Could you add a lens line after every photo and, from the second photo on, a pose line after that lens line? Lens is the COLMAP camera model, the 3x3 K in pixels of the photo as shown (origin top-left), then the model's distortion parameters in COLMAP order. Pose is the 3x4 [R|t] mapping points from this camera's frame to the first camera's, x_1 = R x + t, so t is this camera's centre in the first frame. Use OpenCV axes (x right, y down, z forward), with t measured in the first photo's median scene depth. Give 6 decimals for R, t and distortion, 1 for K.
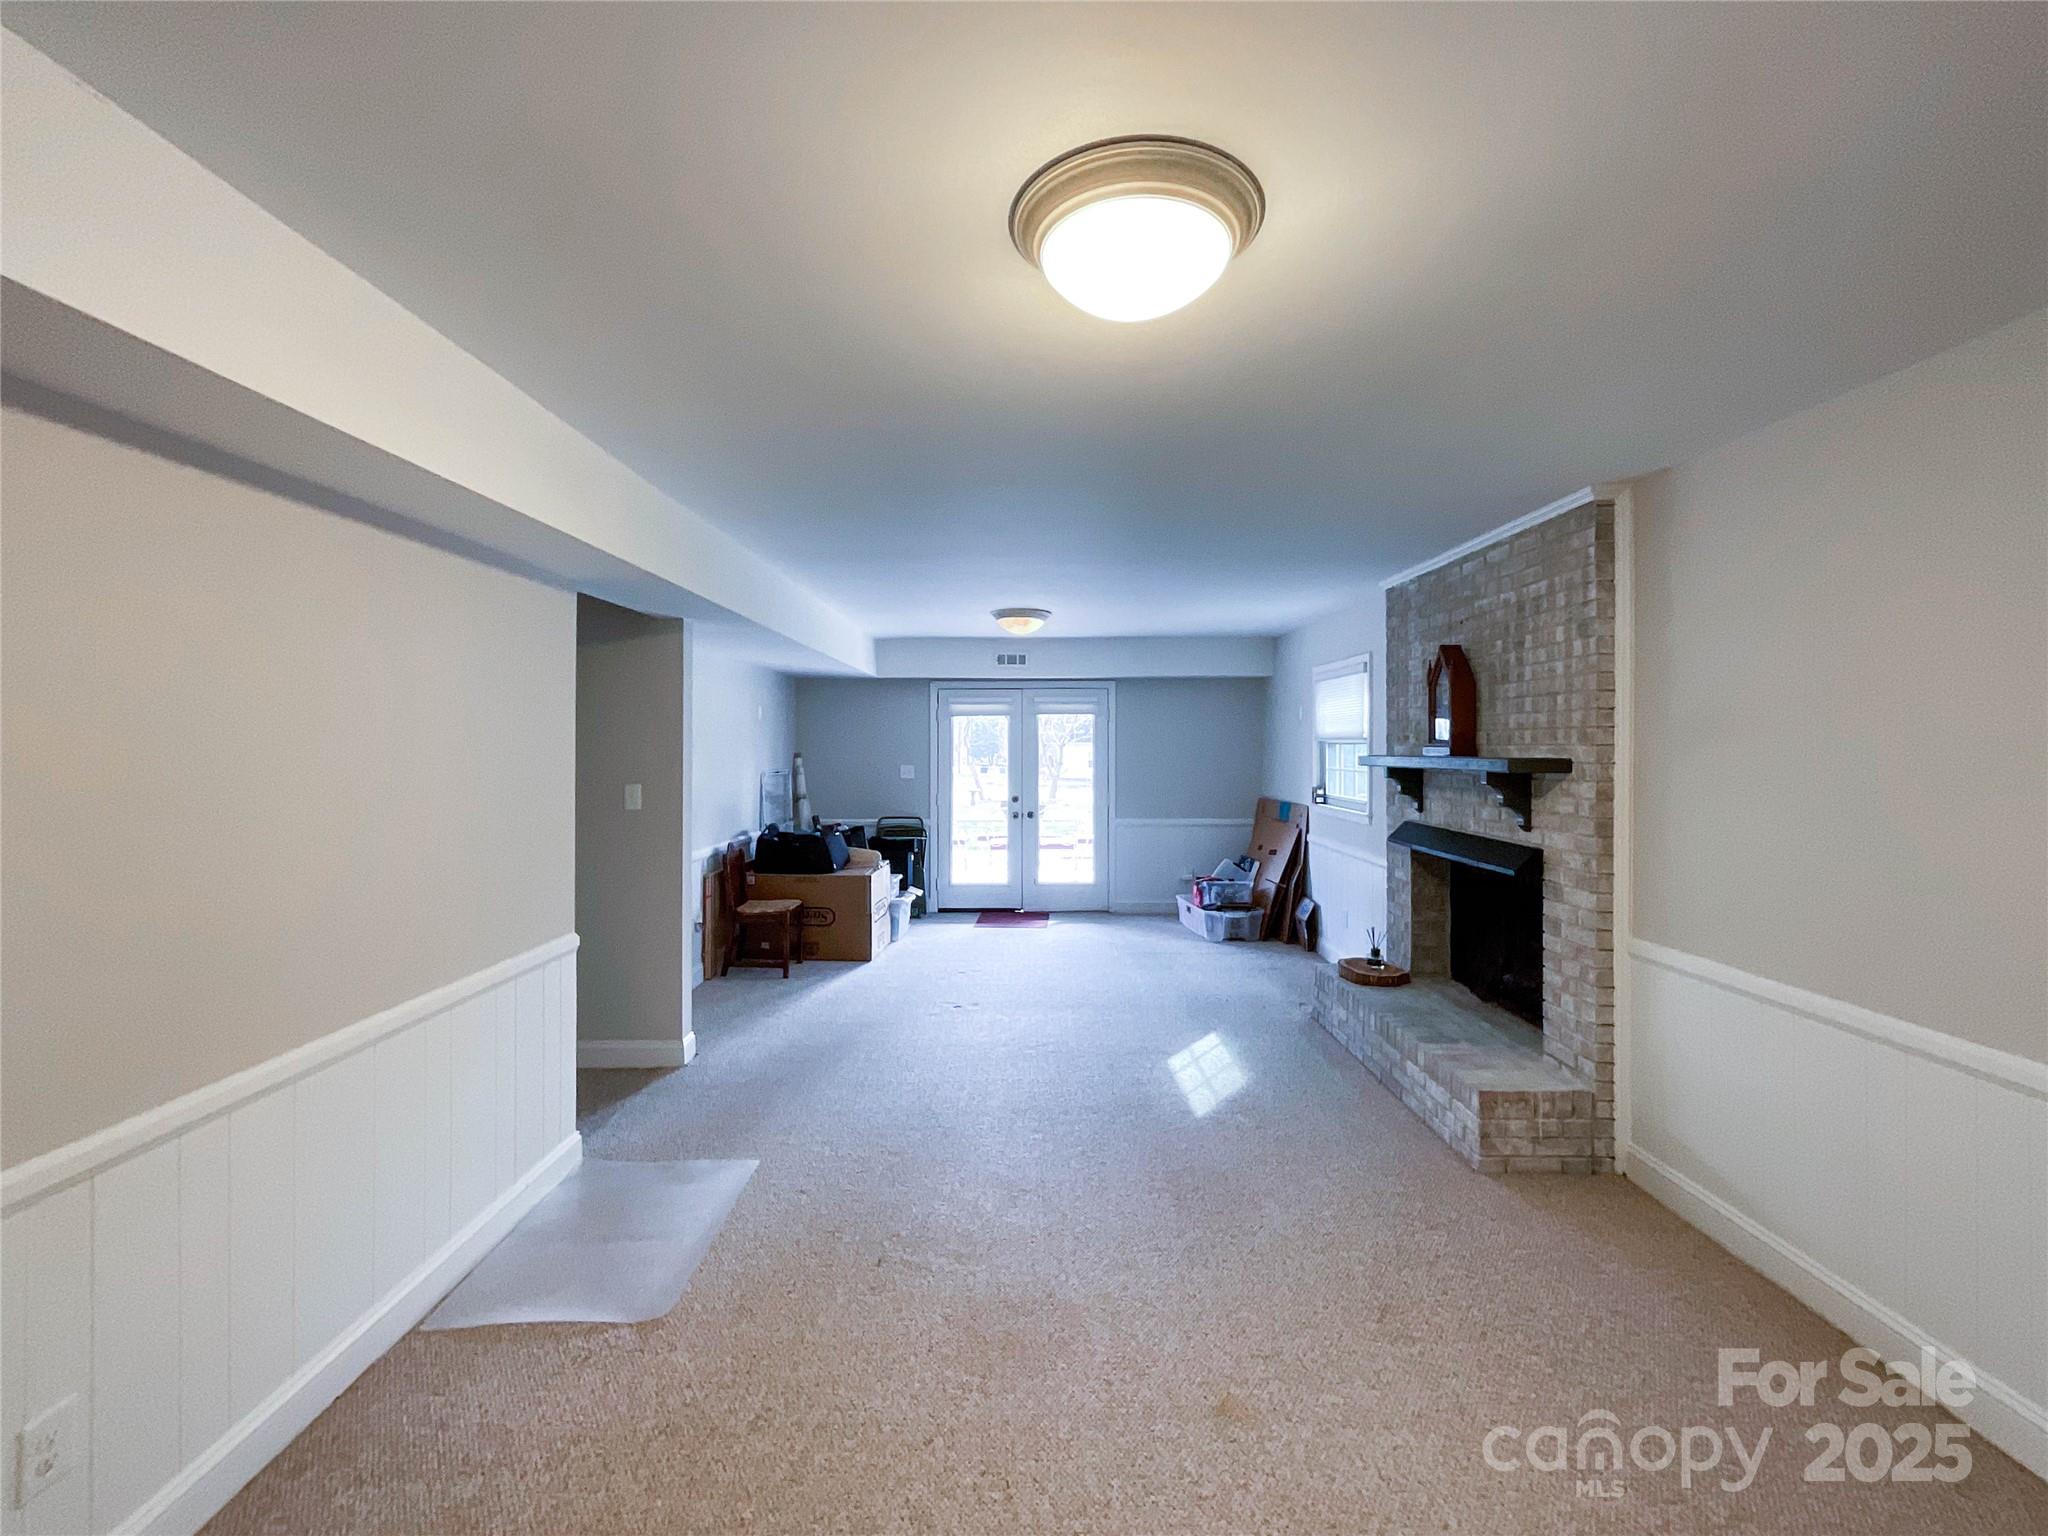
lens RADIAL K [[842.7, 0, 1037.6], [0, 842.7, 755.1], [0, 0, 1]] dist [0.000250, -0.000012]
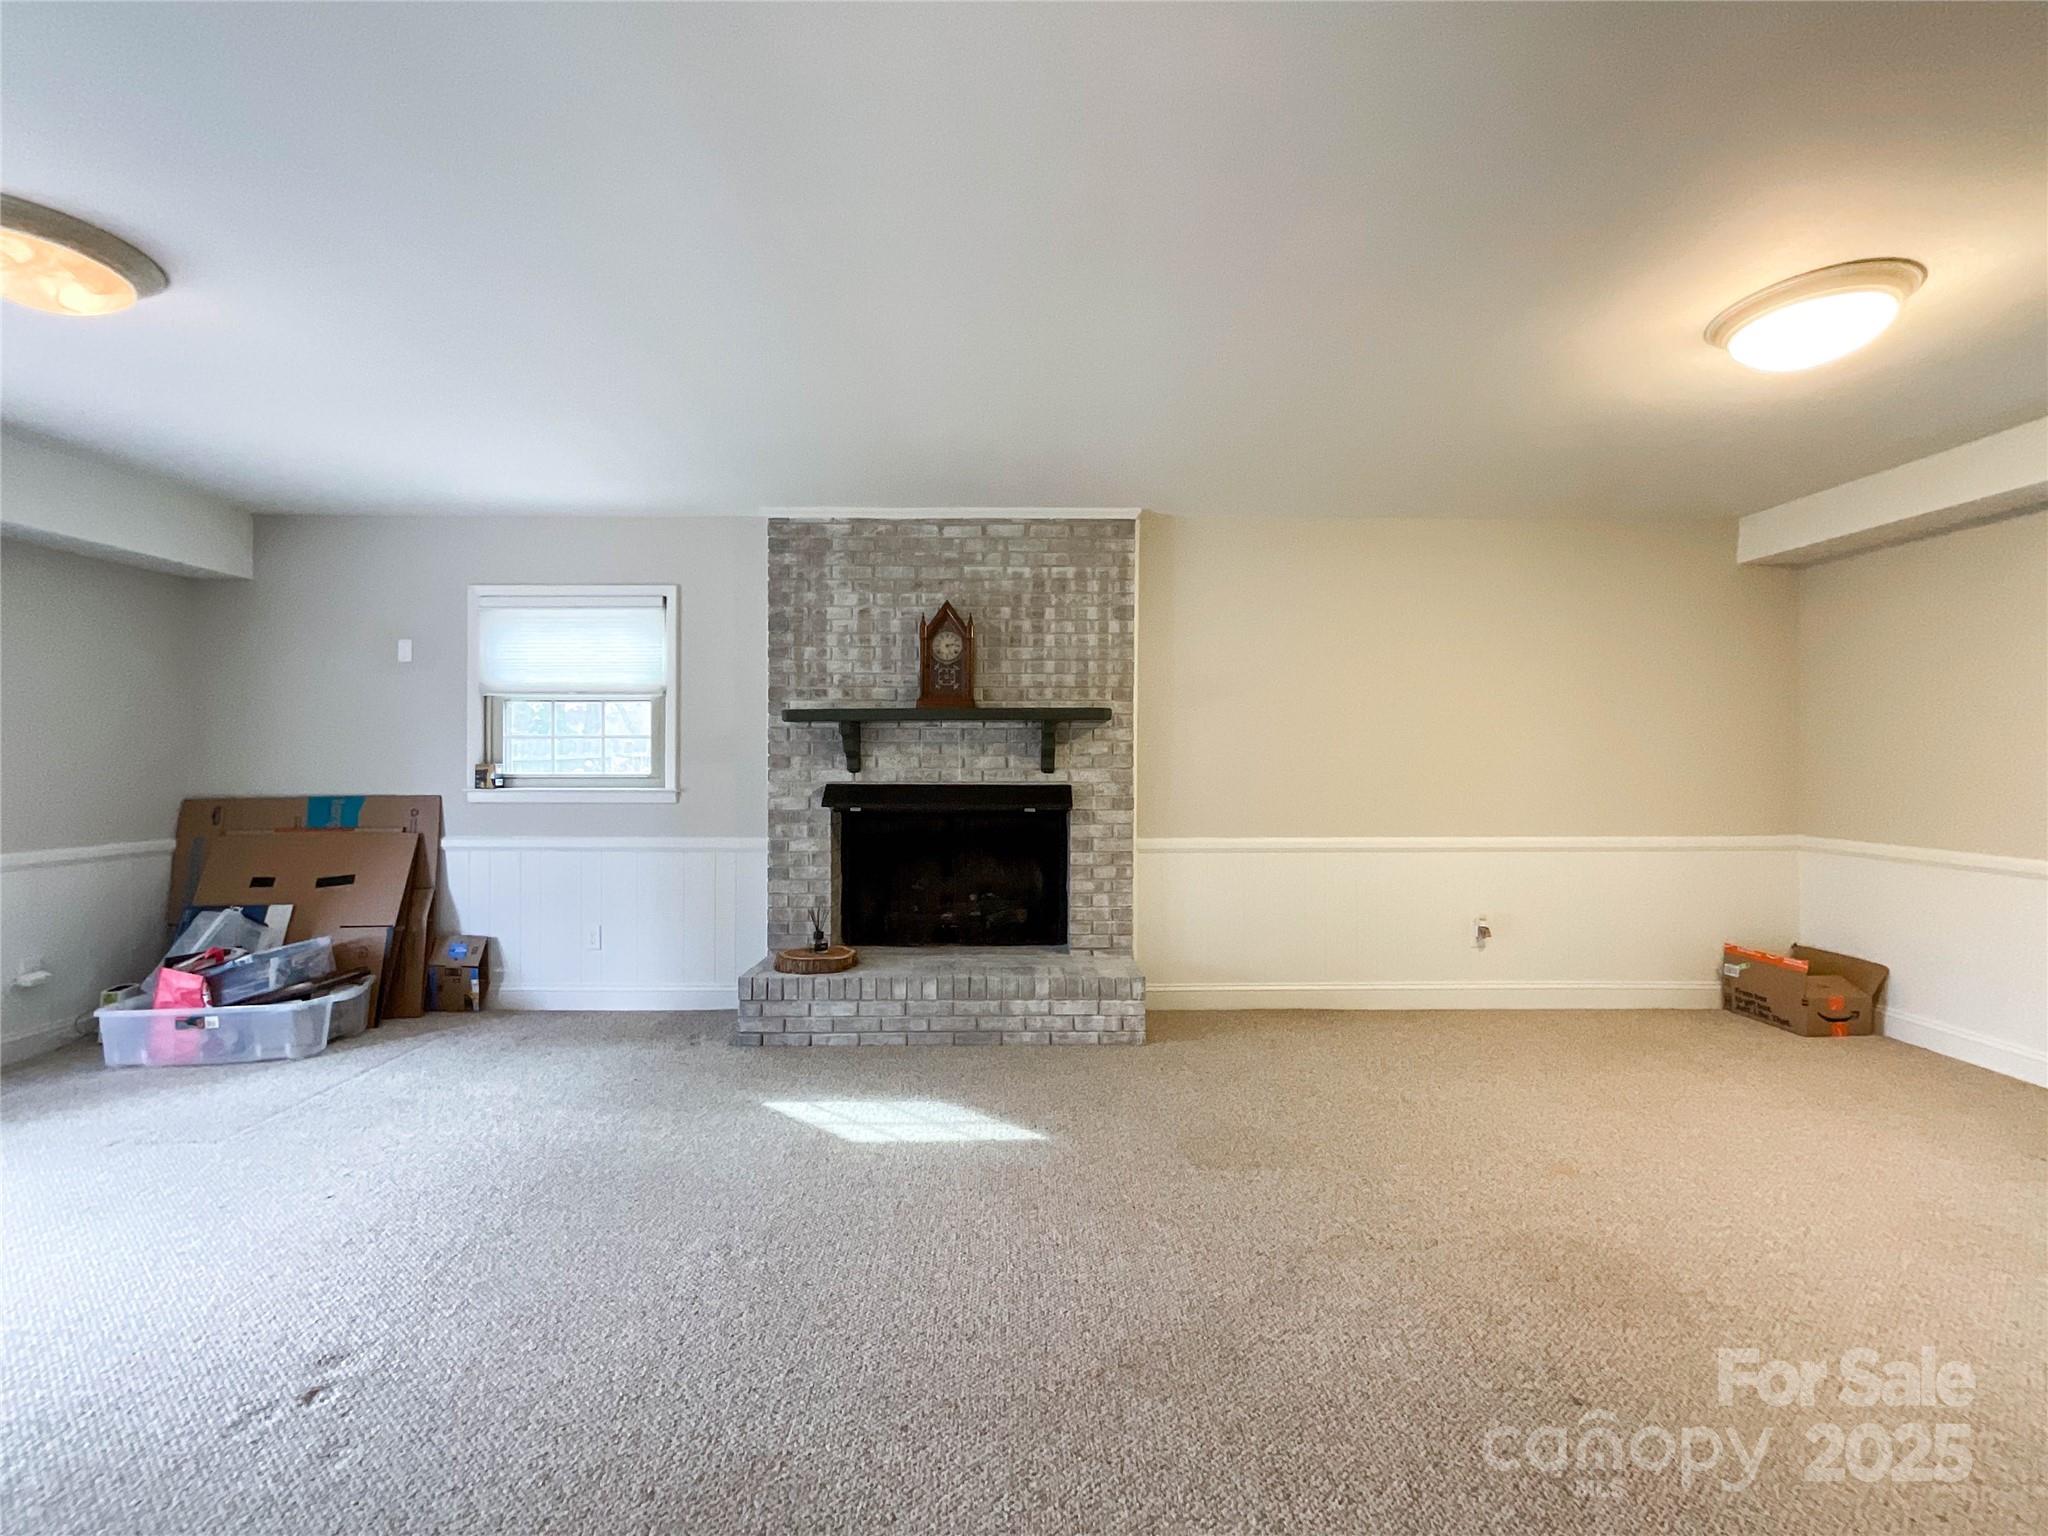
lens RADIAL K [[834.6, 0, 1016.7], [0, 834.6, 774.1], [0, 0, 1]] dist [0.001536, 0.000001]
pose [[0.006877, -0.011357, 0.999912, -0.585690], [0.011521, 0.999870, 0.011277, 0.076210], [-0.999910, 0.011442, 0.007007, 1.007514]]
